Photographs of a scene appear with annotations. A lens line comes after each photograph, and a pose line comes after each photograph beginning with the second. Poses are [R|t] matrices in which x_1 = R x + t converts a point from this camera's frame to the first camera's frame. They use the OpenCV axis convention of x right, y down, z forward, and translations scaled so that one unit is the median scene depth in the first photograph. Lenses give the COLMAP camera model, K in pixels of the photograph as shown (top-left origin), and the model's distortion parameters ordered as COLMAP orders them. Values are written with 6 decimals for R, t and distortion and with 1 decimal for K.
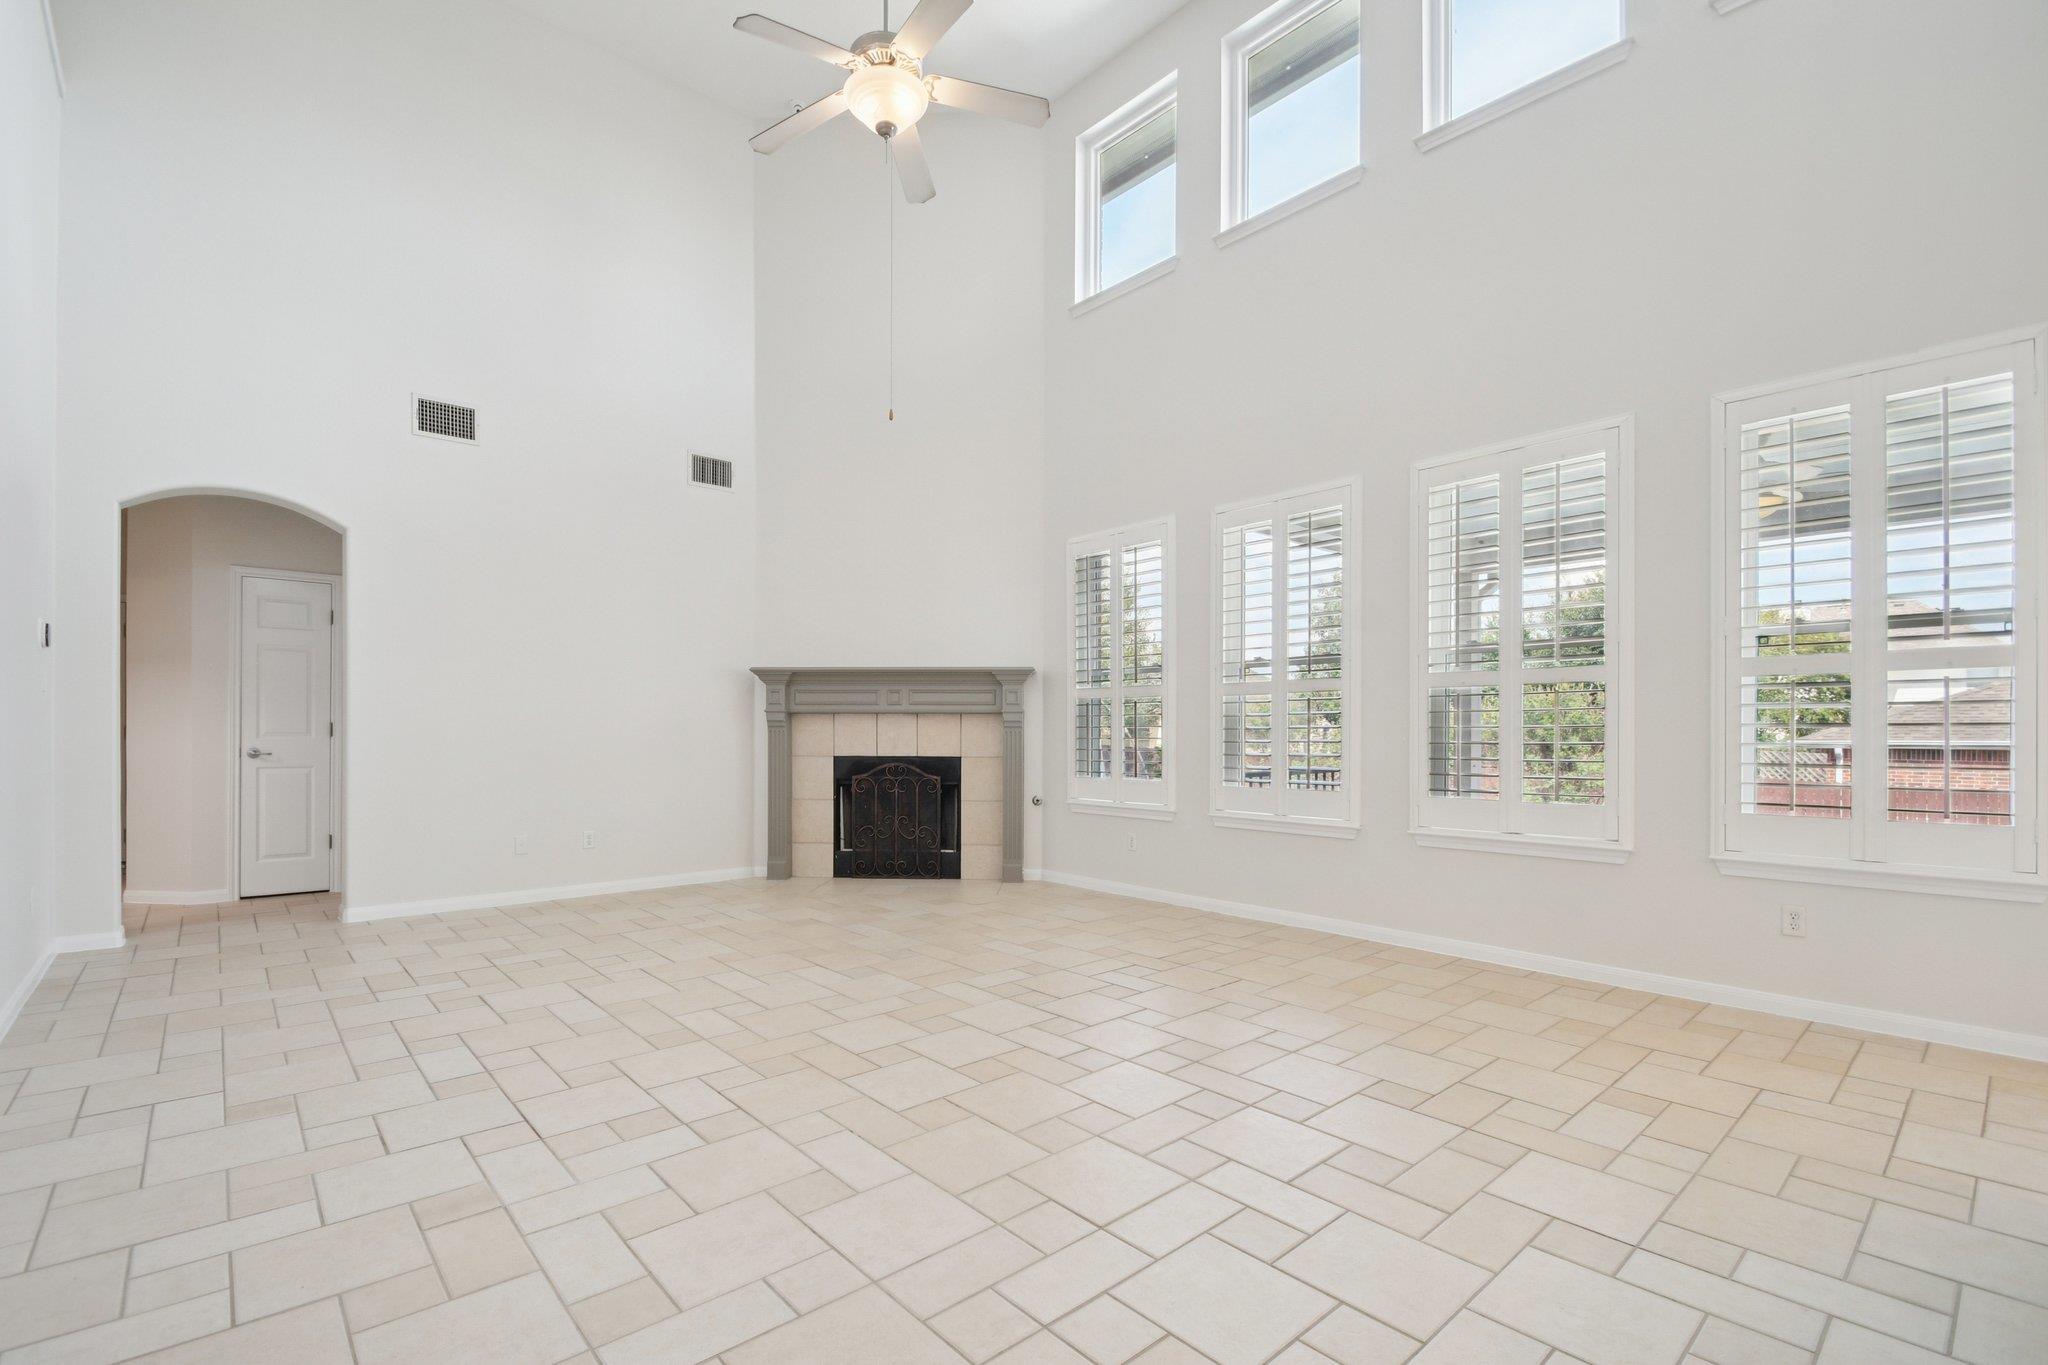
lens RADIAL K [[915.9, 0, 1051.5], [0, 915.9, 736.3], [0, 0, 1]] dist [0.008475, -0.001278]
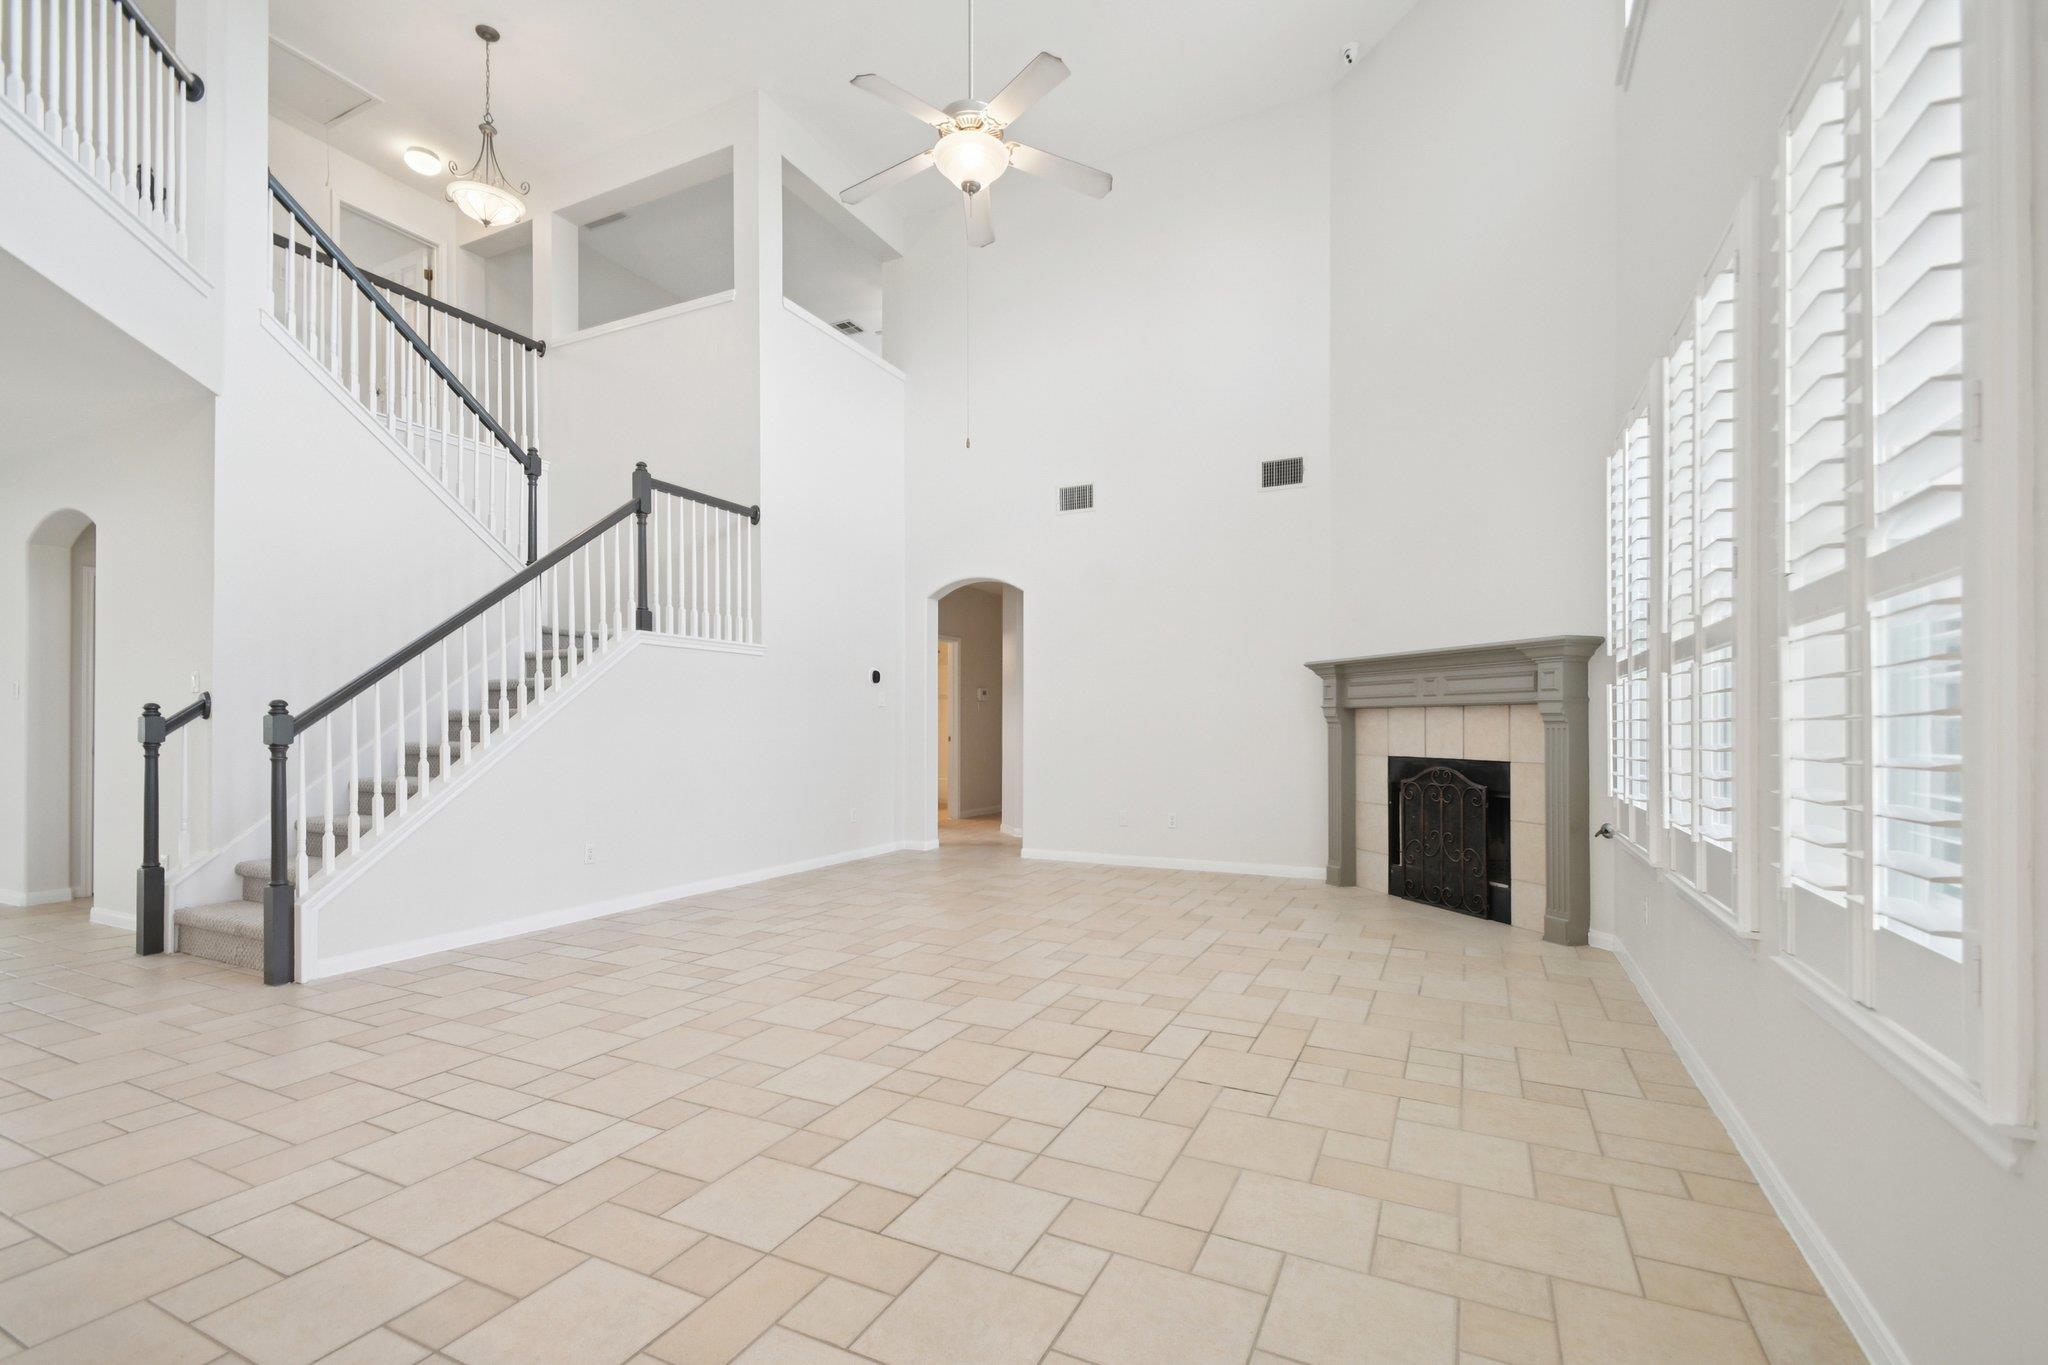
lens RADIAL K [[915.9, 0, 996.1], [0, 915.9, 719.6], [0, 0, 1]] dist [0.008475, -0.001278]
pose [[0.350277, -0.008073, -0.936611, 0.462065], [-0.006647, 0.999916, -0.011104, -0.001099], [0.936623, 0.010115, 0.350194, 0.341880]]
